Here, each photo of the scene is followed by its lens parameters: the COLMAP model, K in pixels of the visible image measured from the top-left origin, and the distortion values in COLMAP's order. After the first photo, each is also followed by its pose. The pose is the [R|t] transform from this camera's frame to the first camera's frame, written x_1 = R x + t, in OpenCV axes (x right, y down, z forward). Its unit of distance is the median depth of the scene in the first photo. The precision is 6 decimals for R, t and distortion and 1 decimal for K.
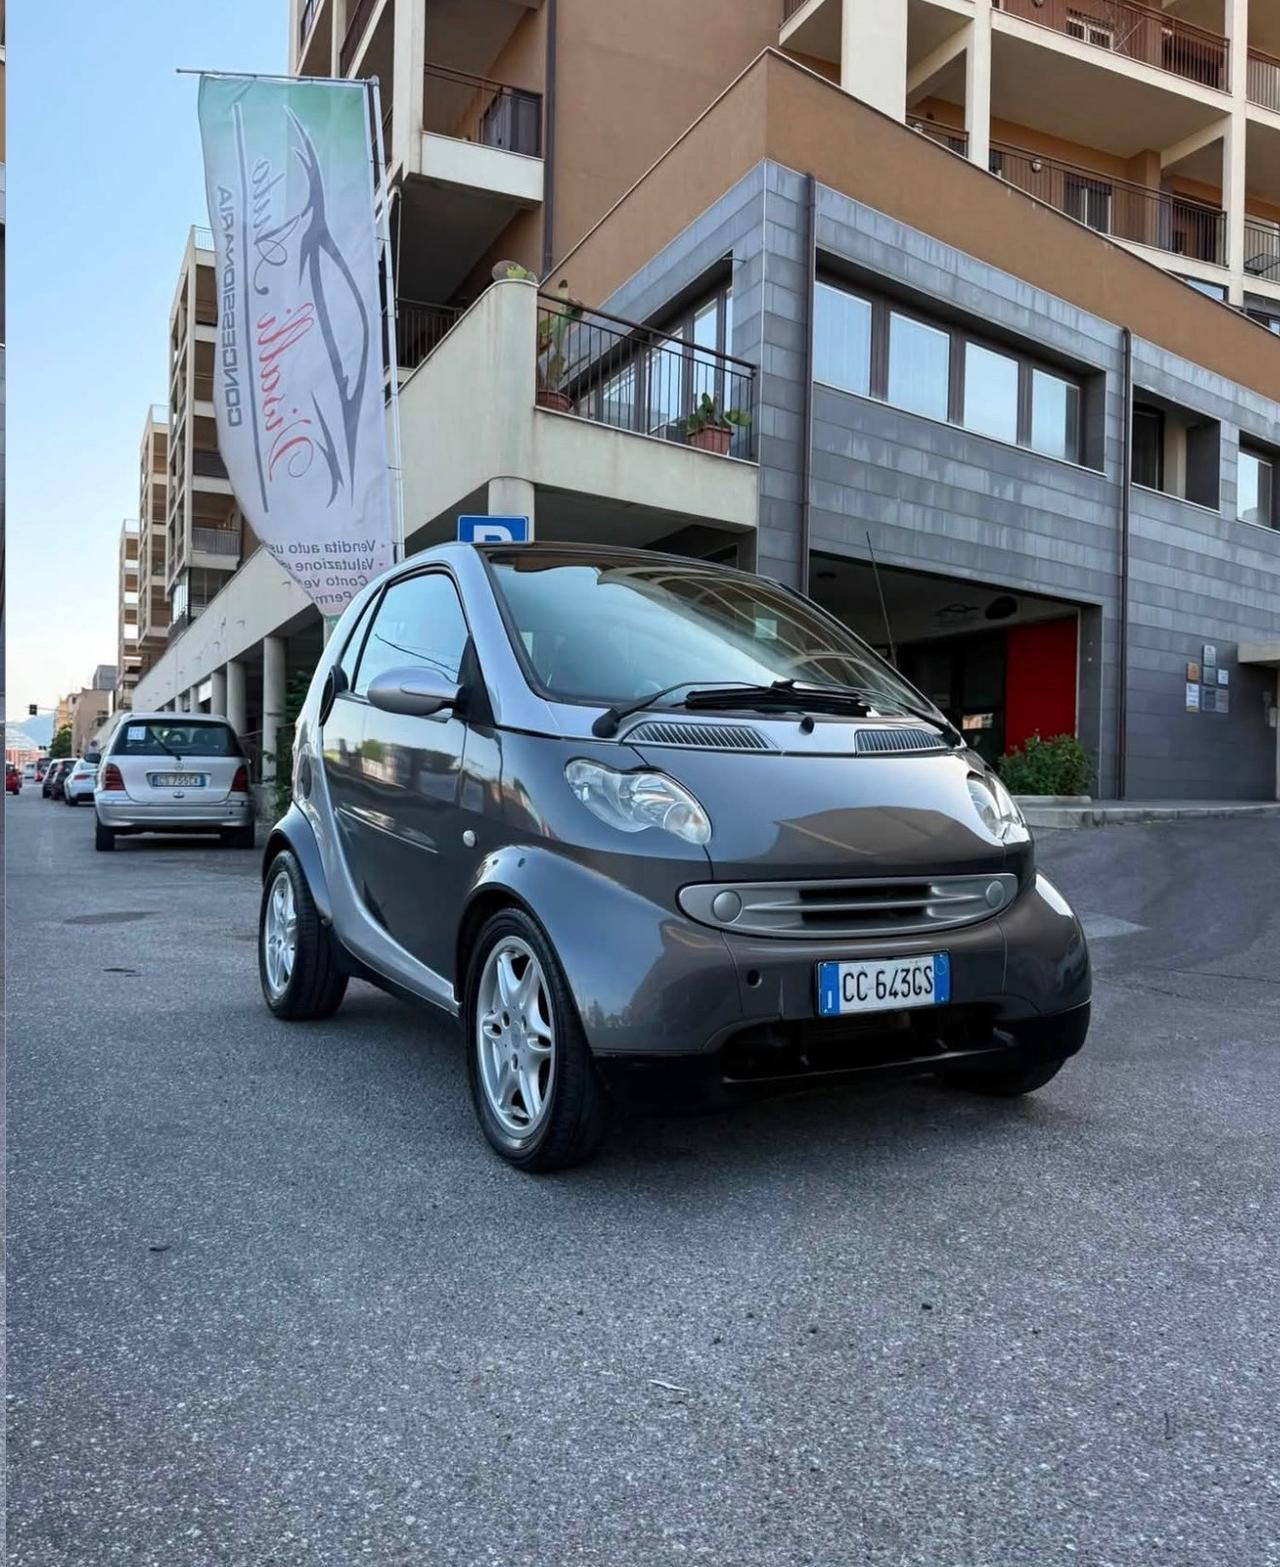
lens RADIAL K [[1225.0, 0, 640.0], [0, 1225.0, 783.5], [0, 0, 1]] dist [0.073858, -0.103472]
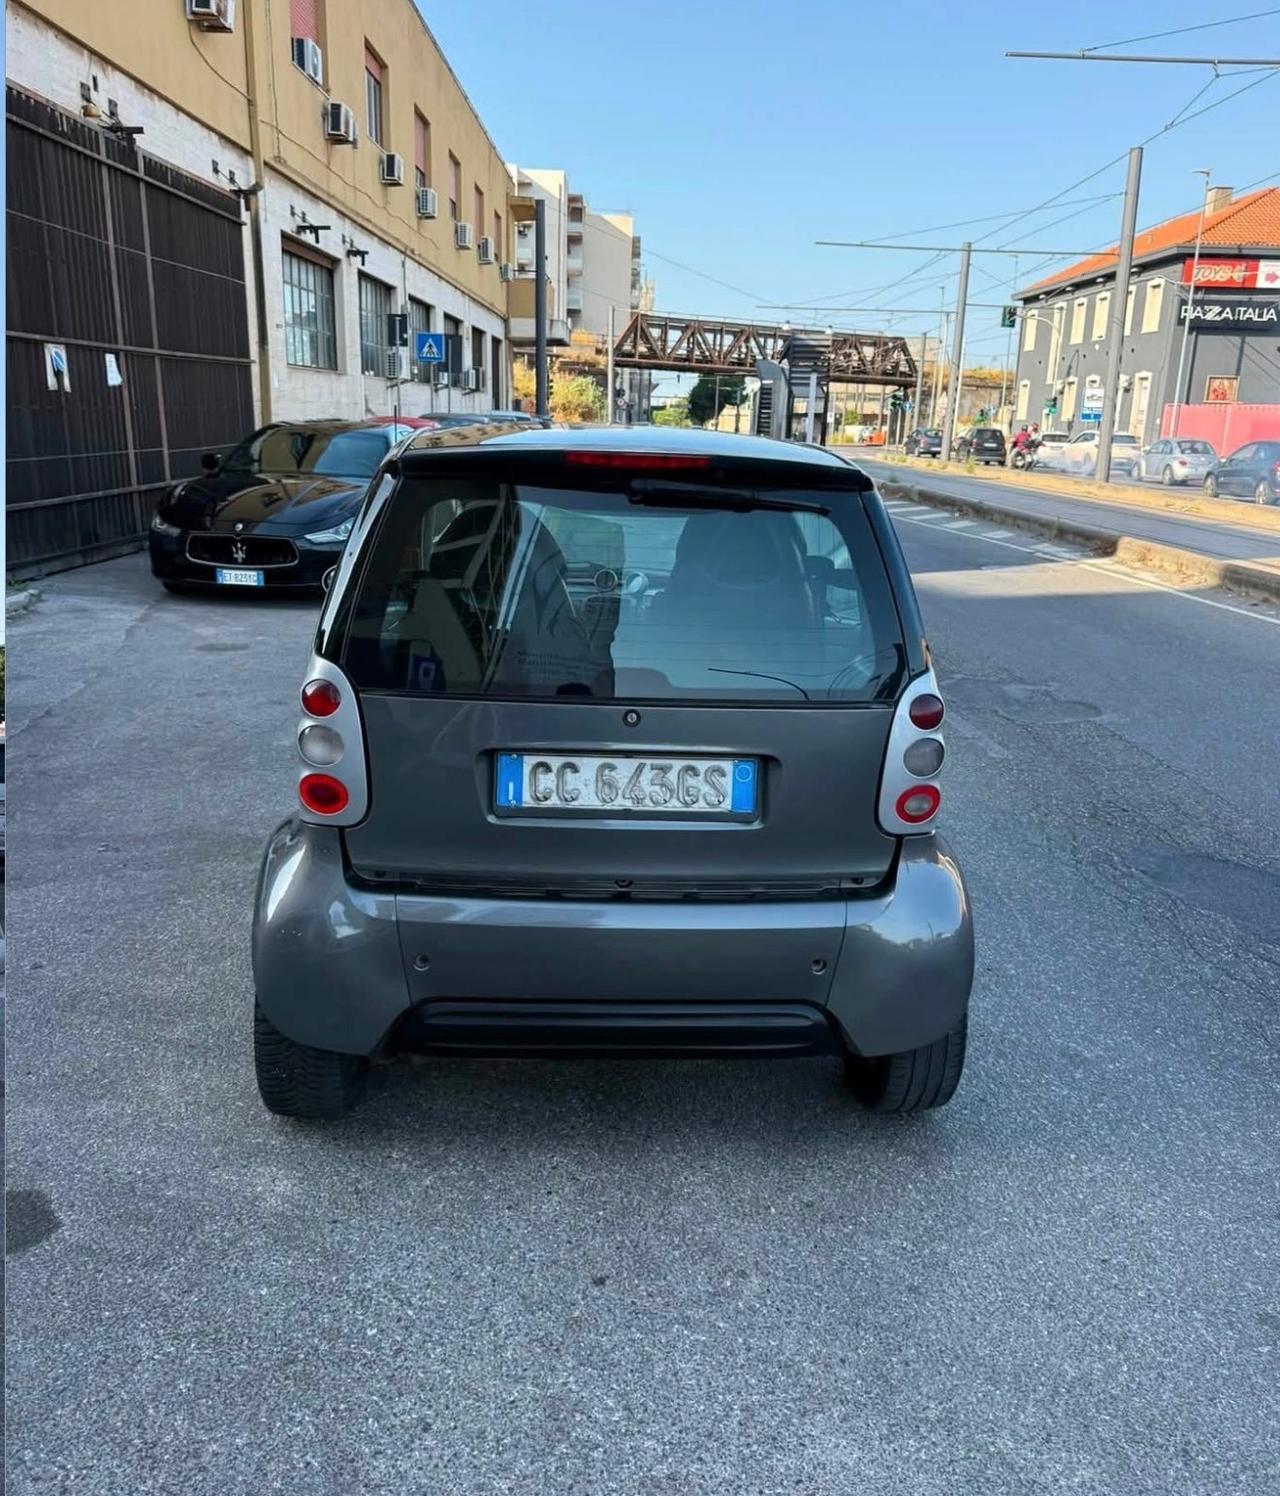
lens RADIAL K [[1227.1, 0, 639.8], [0, 1227.1, 765.6], [0, 0, 1]] dist [0.049607, -0.047228]
pose [[-0.898031, -0.162280, 0.408908, -0.611762], [-0.046502, 0.959287, 0.278579, -0.277220], [-0.437468, 0.231158, -0.869016, 2.457137]]
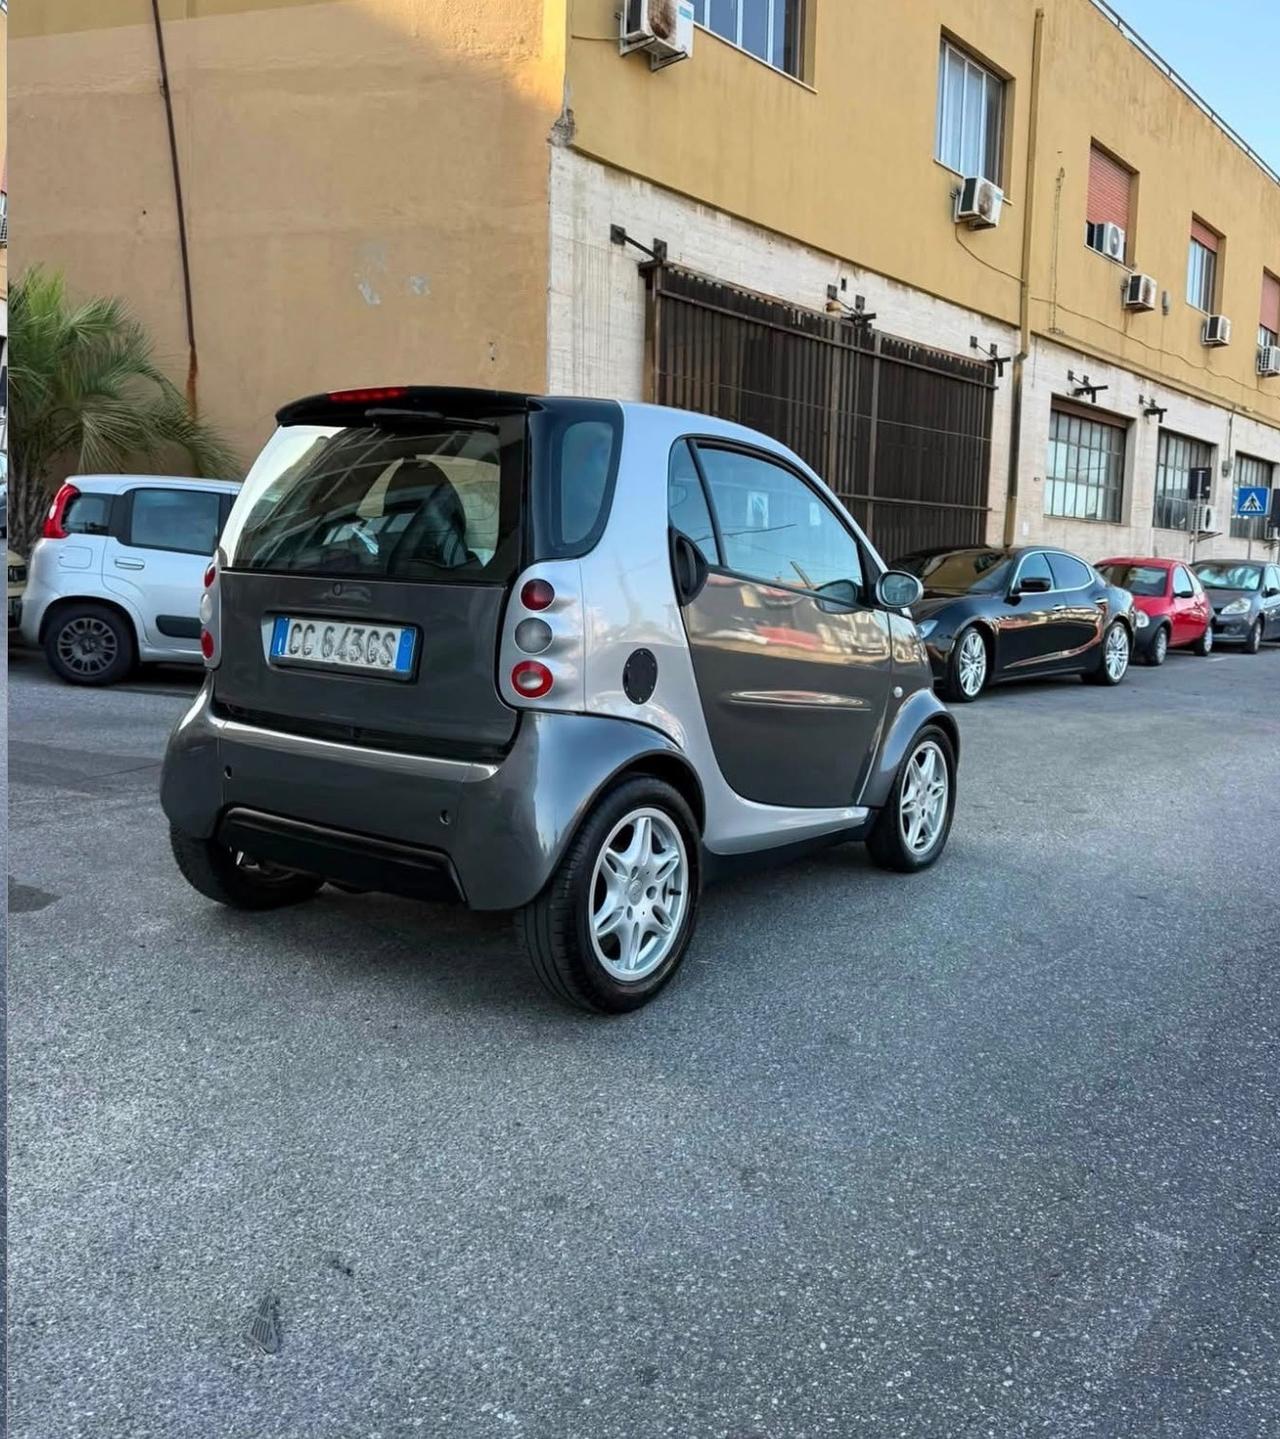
lens RADIAL K [[1213.0, 0, 640.0], [0, 1213.0, 719.5], [0, 0, 1]] dist [0.089866, -0.155050]
pose [[-0.406137, -0.138380, 0.903274, -1.353155], [-0.035486, 0.990110, 0.135728, -0.110530], [-0.913123, 0.023071, -0.407031, 1.903339]]
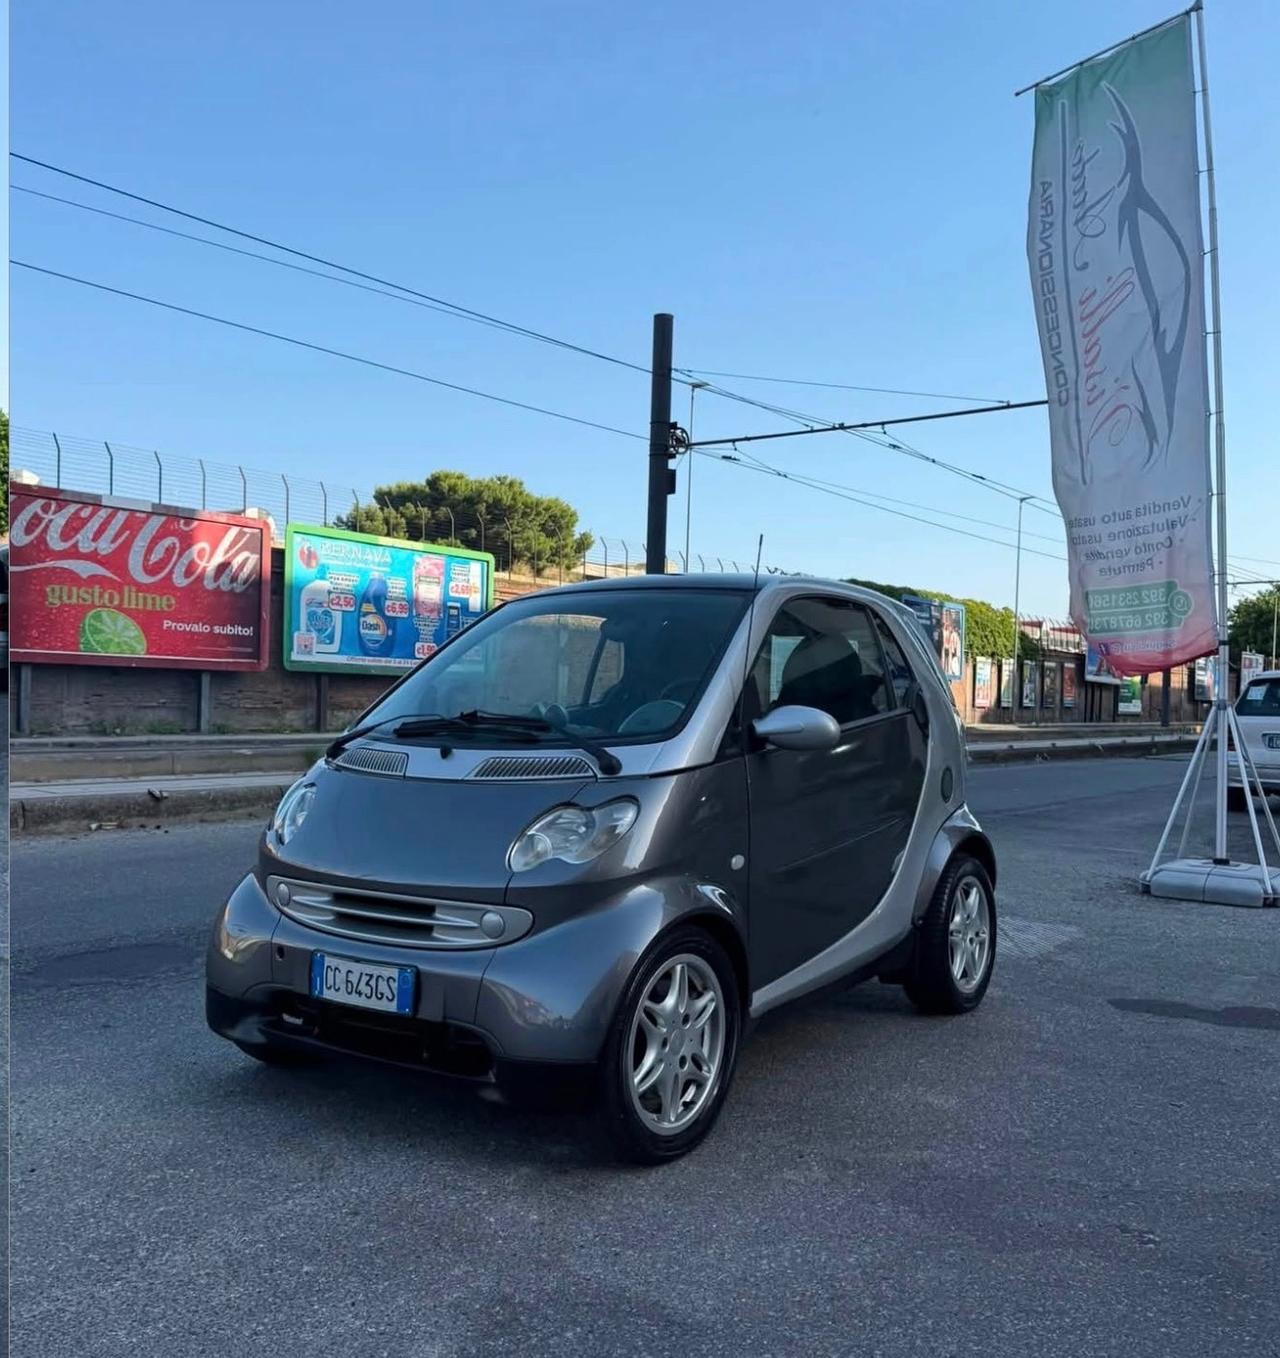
lens RADIAL K [[1217.6, 0, 653.2], [0, 1217.6, 702.9], [0, 0, 1]] dist [0.137609, -0.254616]
pose [[0.432641, -0.003826, -0.901558, 1.281703], [-0.010321, 0.999904, -0.009197, -0.087743], [0.901507, 0.013284, 0.432560, 0.695991]]
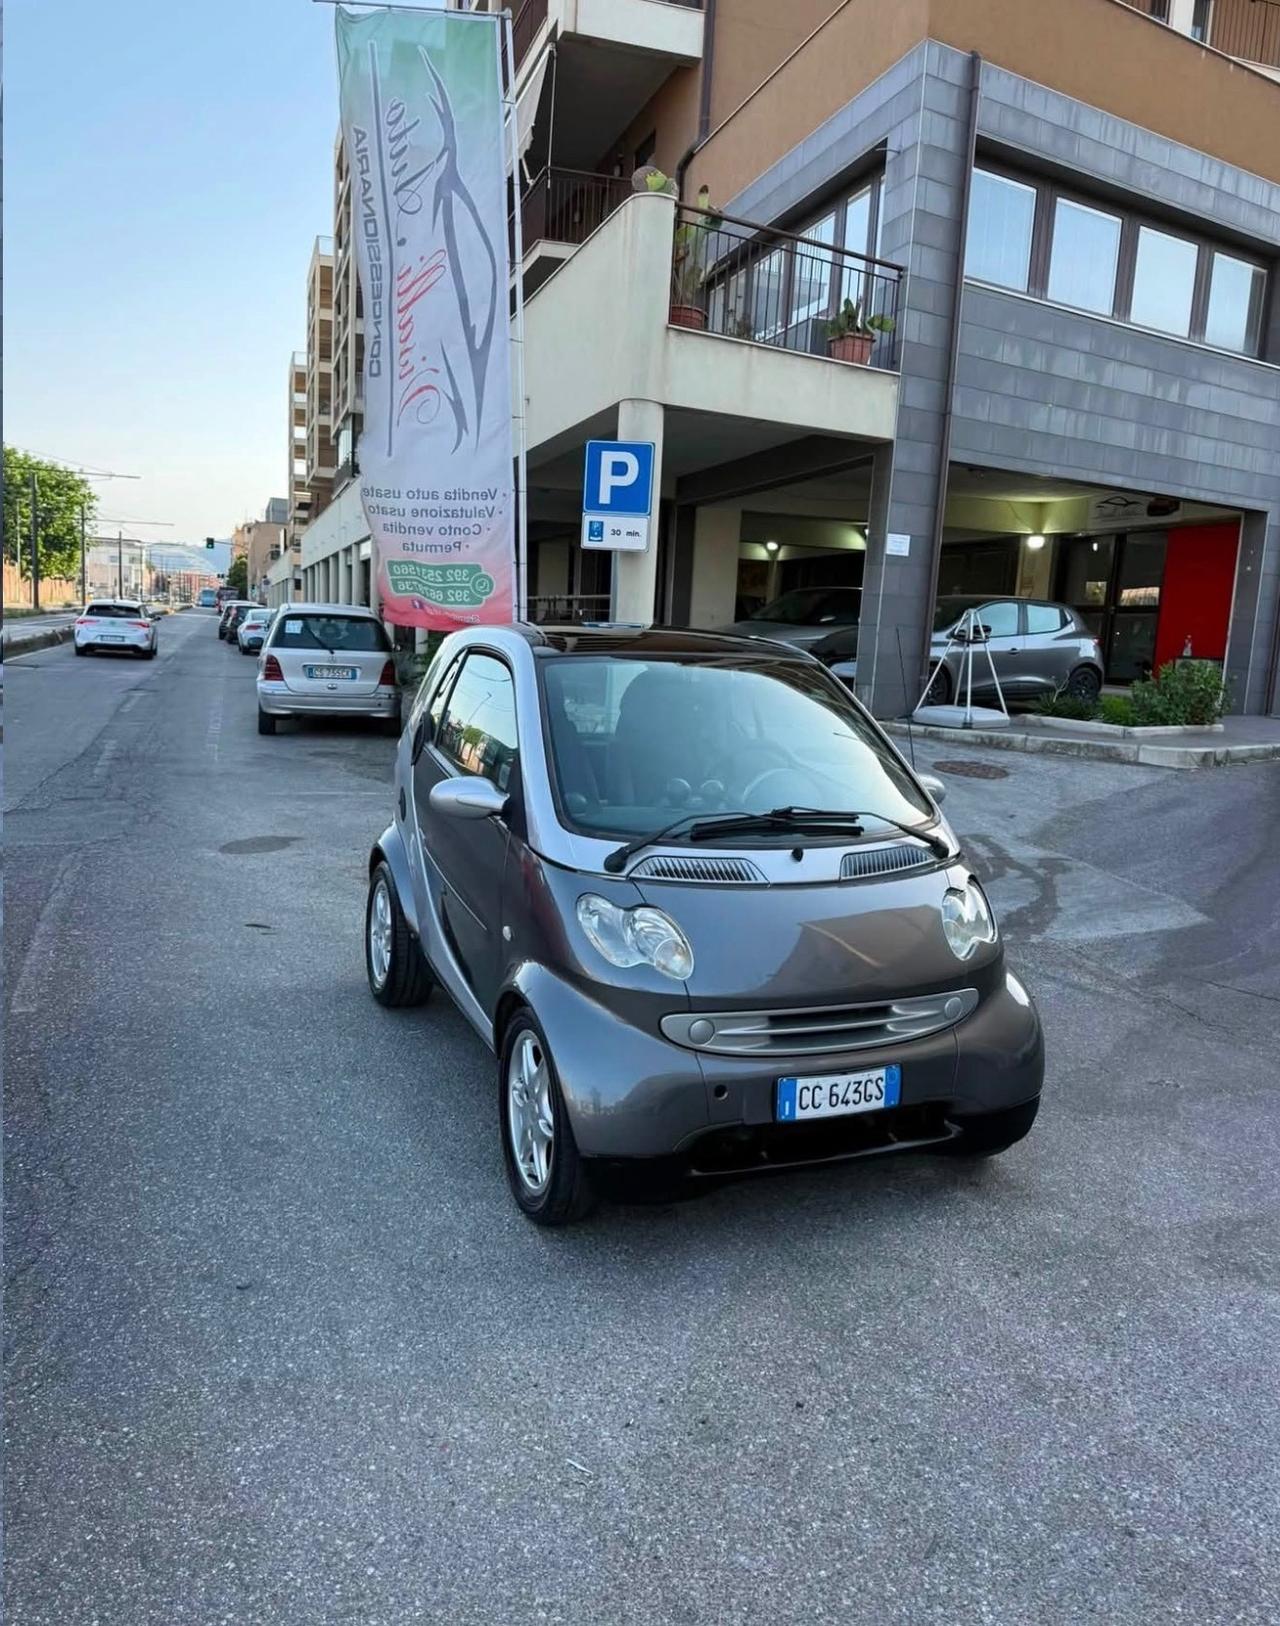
lens RADIAL K [[1228.0, 0, 653.0], [0, 1228.0, 797.4], [0, 0, 1]] dist [0.069253, -0.095073]
pose [[0.992437, 0.050658, -0.111814, 0.130791], [-0.034620, 0.989407, 0.140980, -0.264195], [0.117771, -0.136043, 0.983678, -0.146302]]
